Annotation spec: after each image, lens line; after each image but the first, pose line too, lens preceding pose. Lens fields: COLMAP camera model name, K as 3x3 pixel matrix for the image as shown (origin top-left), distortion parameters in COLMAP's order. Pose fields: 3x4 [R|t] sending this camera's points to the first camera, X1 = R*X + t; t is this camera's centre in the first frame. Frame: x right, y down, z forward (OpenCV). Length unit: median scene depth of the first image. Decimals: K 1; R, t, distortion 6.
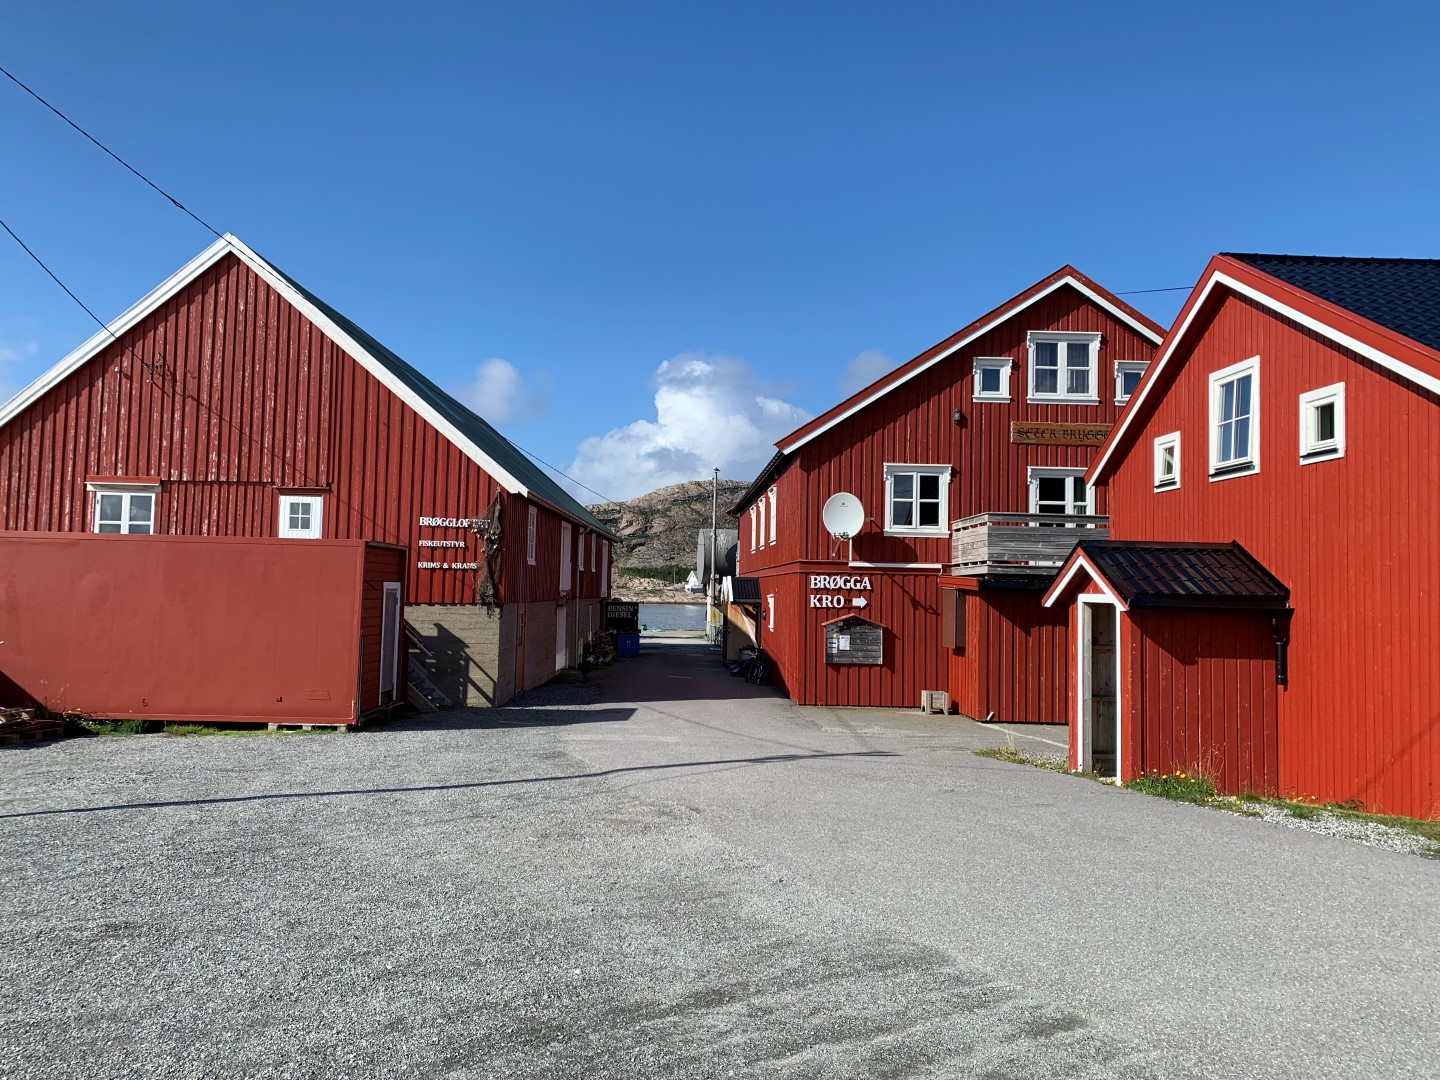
lens RADIAL K [[1112.6, 0, 720.0], [0, 1112.6, 540.0], [0, 0, 1]] dist [0.007825, 0.003051]
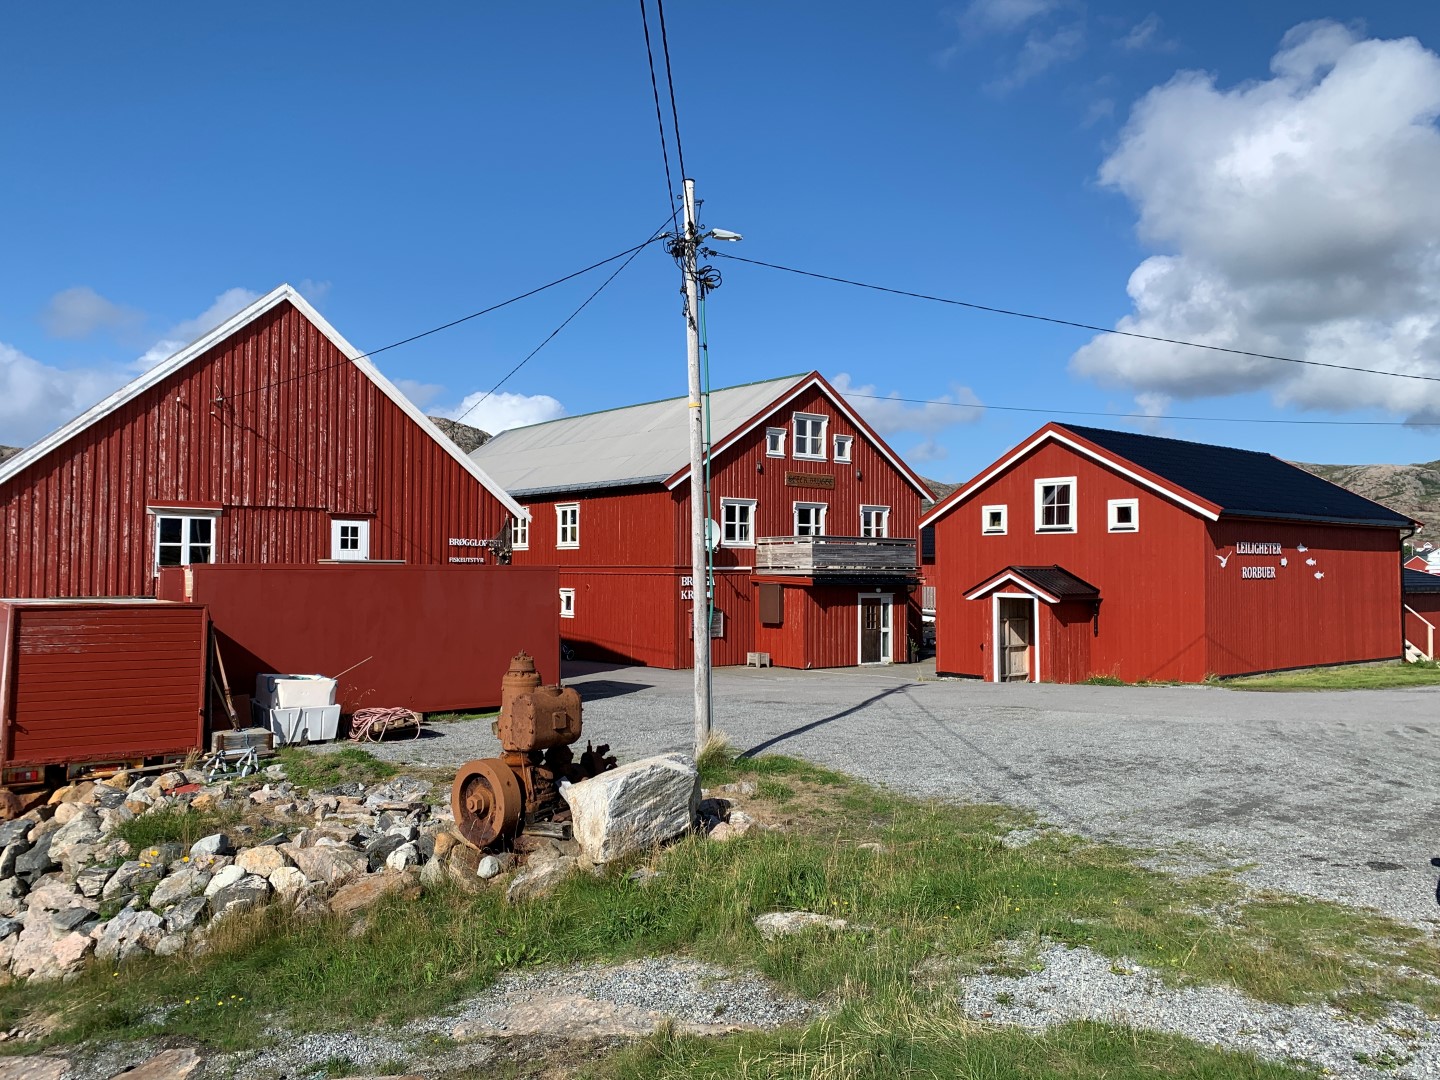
lens RADIAL K [[1066.7, 0, 720.0], [0, 1066.7, 540.0], [0, 0, 1]] dist [-0.003517, -0.001351]
pose [[0.798987, -0.004216, 0.601334, -0.734487], [-0.013607, 0.999593, 0.025089, -0.052140], [-0.601195, -0.028228, 0.798604, -0.113252]]
